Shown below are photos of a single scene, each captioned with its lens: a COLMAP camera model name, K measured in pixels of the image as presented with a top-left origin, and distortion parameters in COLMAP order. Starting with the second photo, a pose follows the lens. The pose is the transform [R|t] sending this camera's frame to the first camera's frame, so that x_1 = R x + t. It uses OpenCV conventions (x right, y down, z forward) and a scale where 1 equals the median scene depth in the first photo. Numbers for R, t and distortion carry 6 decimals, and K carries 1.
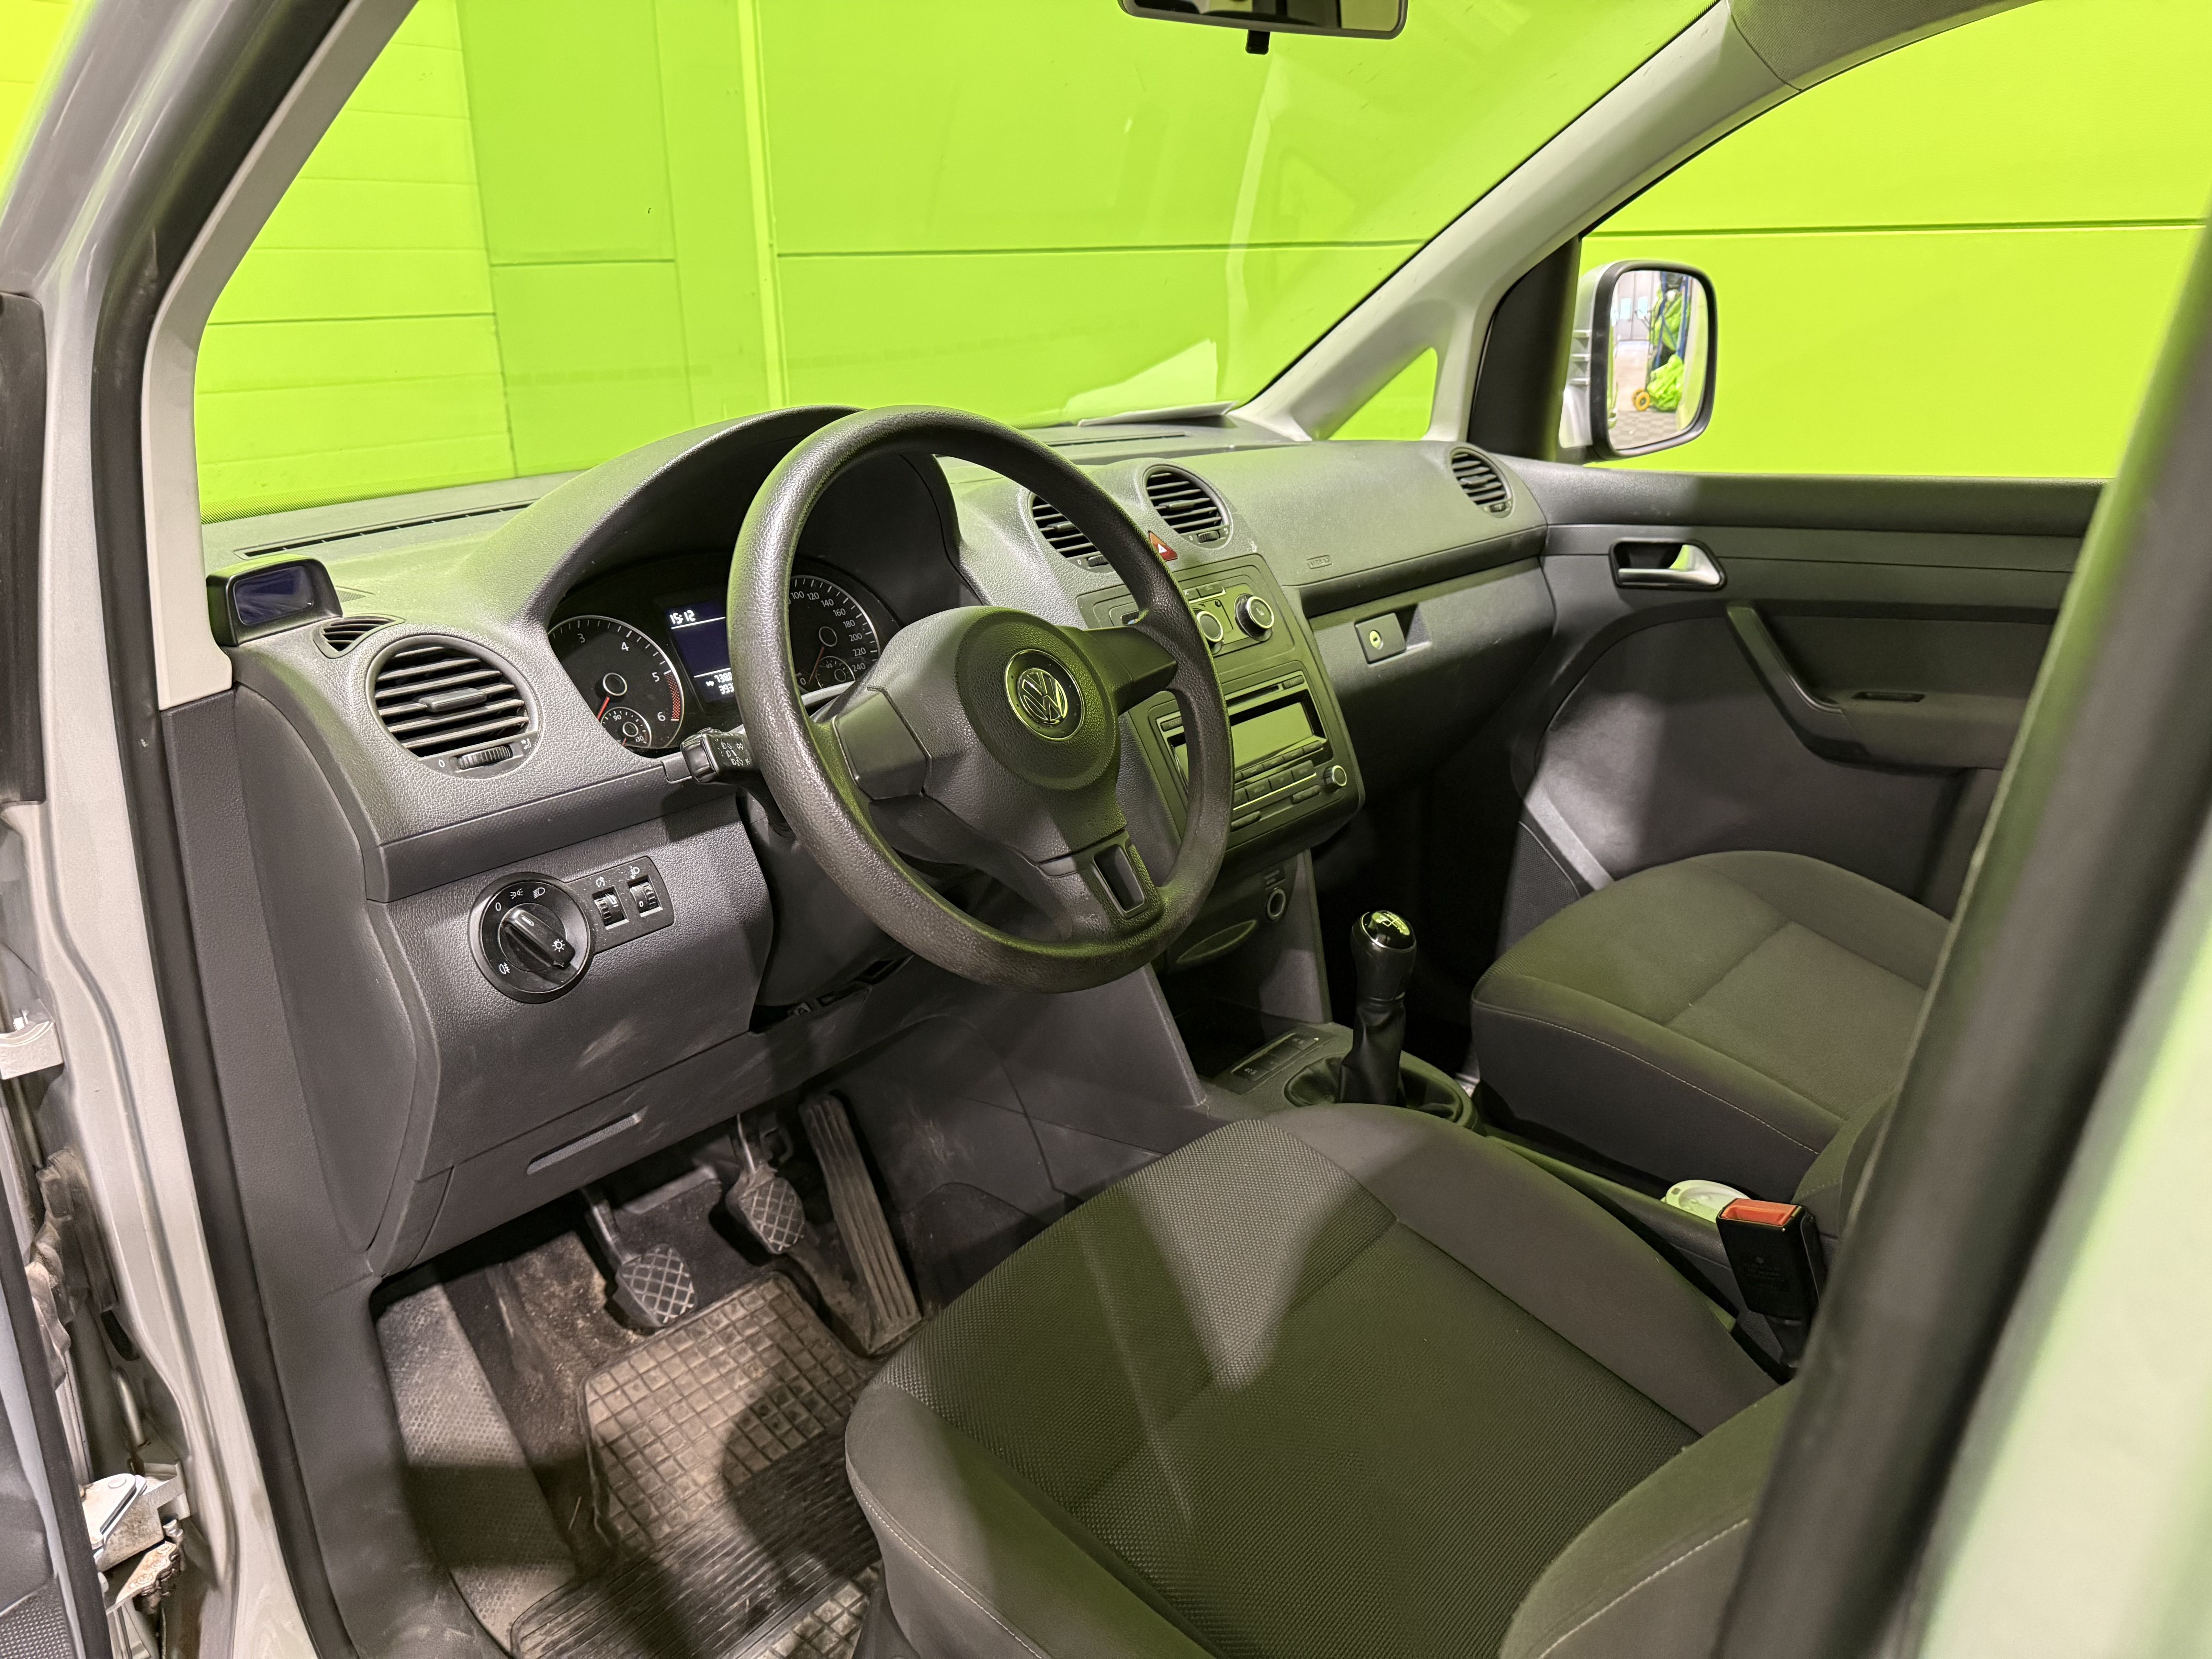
lens RADIAL K [[1738.6, 0, 1106.0], [0, 1738.6, 829.5], [0, 0, 1]] dist [-0.012010, -0.004242]
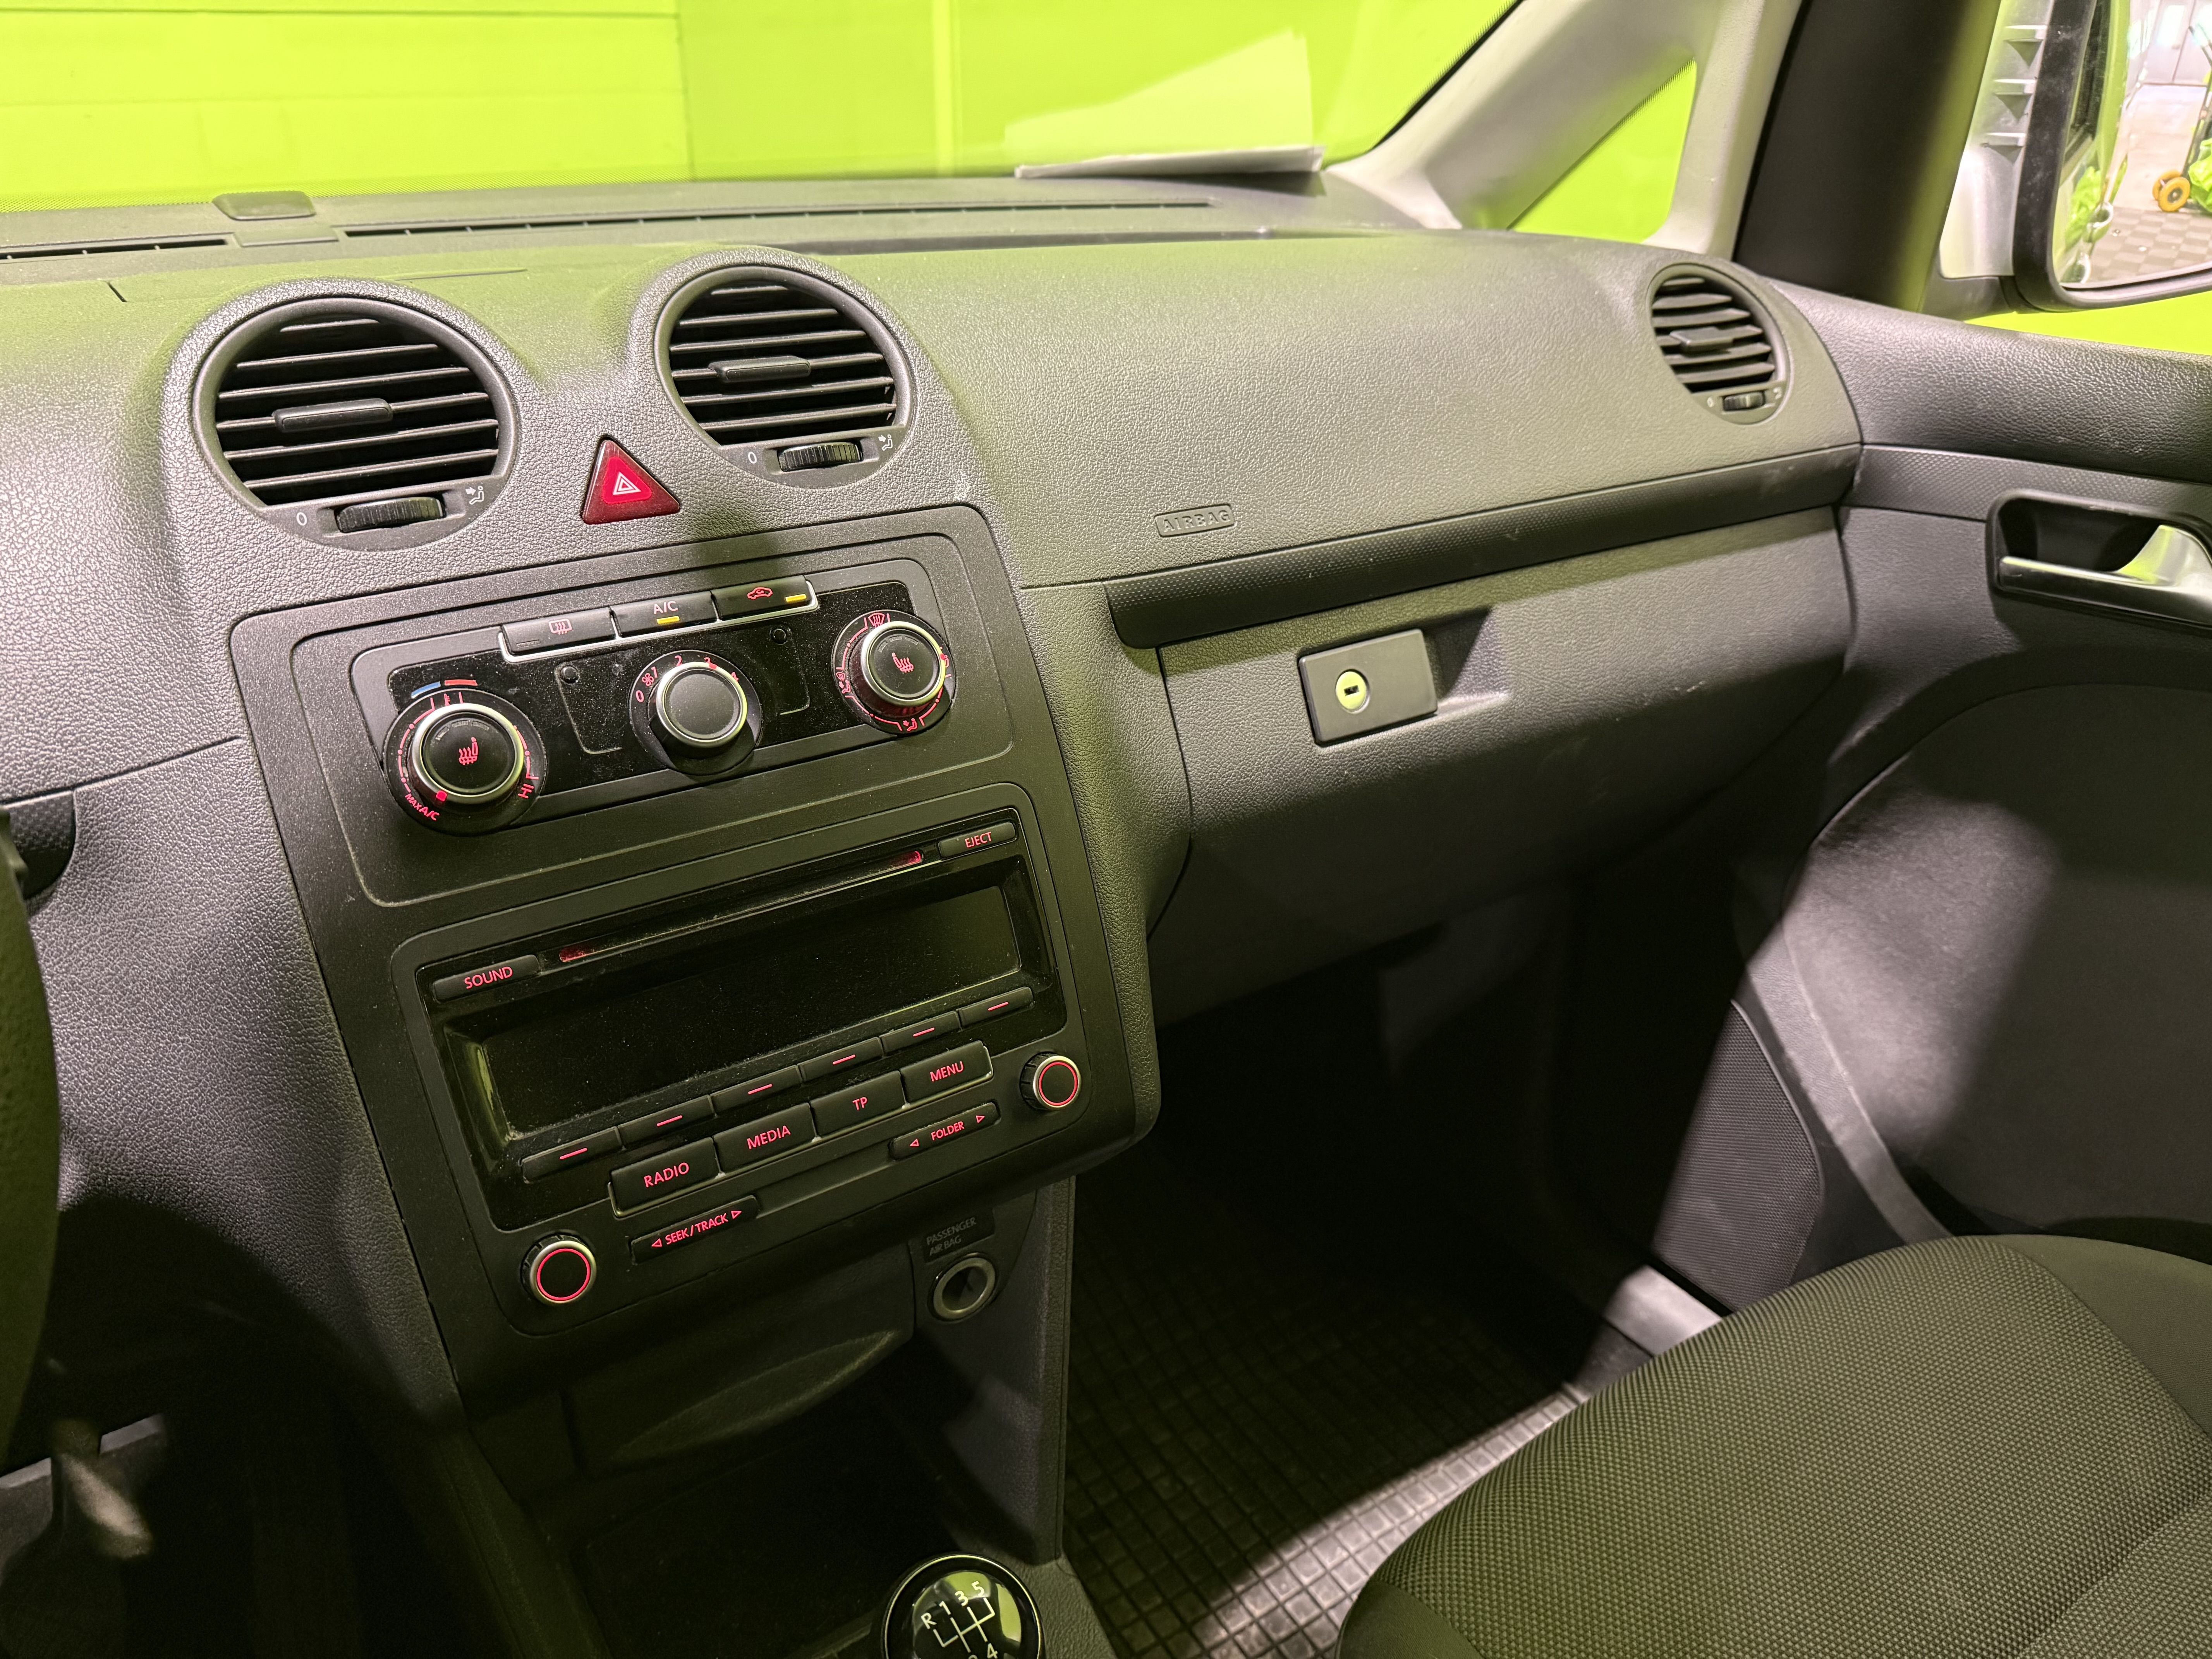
lens RADIAL K [[1738.6, 0, 1106.0], [0, 1738.6, 829.5], [0, 0, 1]] dist [-0.012010, -0.004242]
pose [[0.963389, 0.142214, -0.227280, 0.179357], [-0.112167, 0.983762, 0.140112, -0.115825], [0.243515, -0.109490, 0.963697, 0.485856]]
